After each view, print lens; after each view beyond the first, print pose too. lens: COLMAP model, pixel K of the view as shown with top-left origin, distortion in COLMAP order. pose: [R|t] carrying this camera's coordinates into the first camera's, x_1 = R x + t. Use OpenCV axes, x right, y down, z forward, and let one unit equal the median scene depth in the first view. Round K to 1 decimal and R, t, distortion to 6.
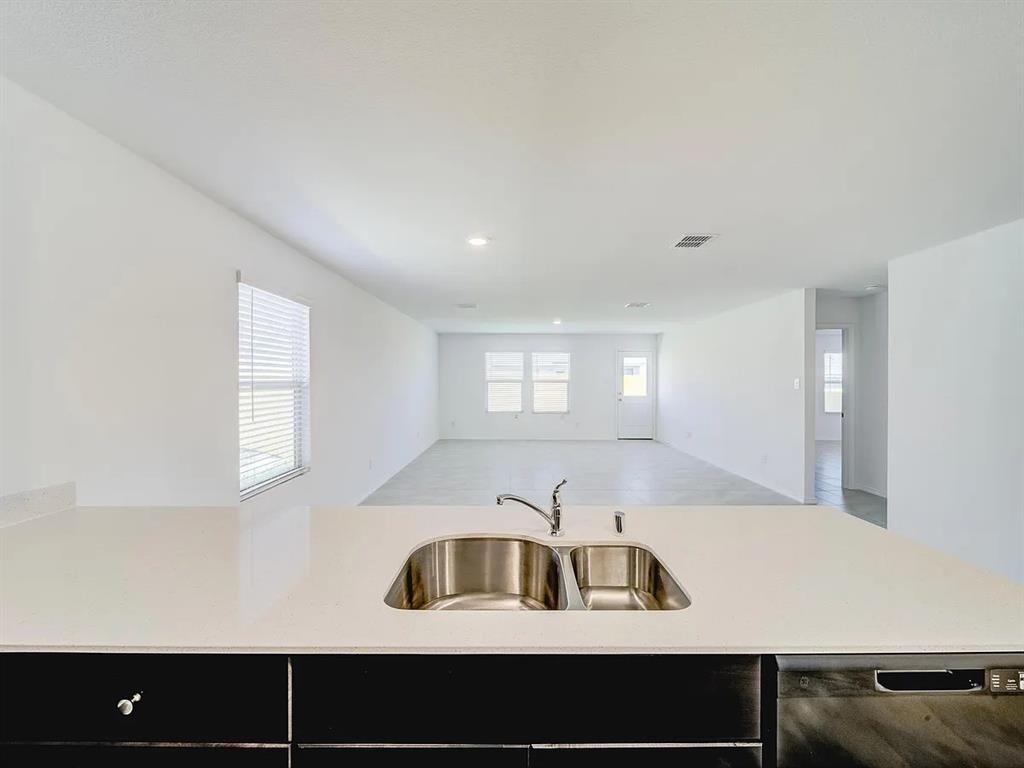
lens RADIAL K [[407.3, 0, 517.6], [0, 407.3, 386.3], [0, 0, 1]] dist [-0.000202, -0.001137]
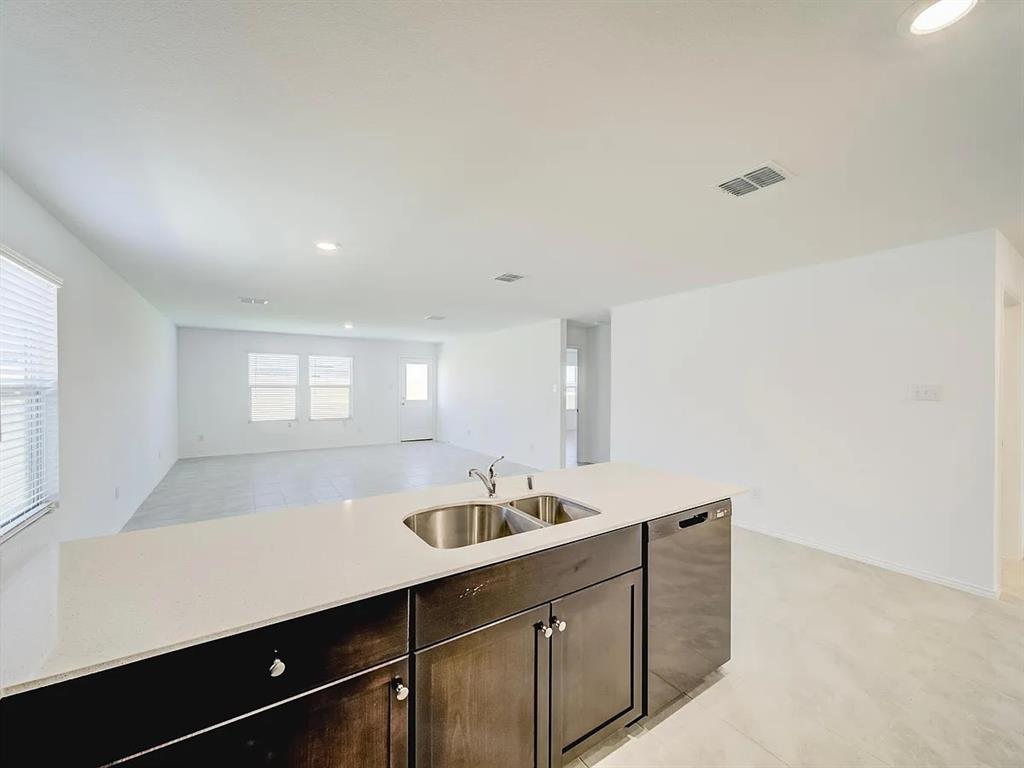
lens RADIAL K [[407.3, 0, 512.8], [0, 407.3, 388.5], [0, 0, 1]] dist [-0.000202, -0.001137]
pose [[0.836948, -0.002626, 0.547275, -0.146622], [0.006884, 0.999960, -0.005729, 0.001552], [-0.547238, 0.008562, 0.836933, -0.046366]]
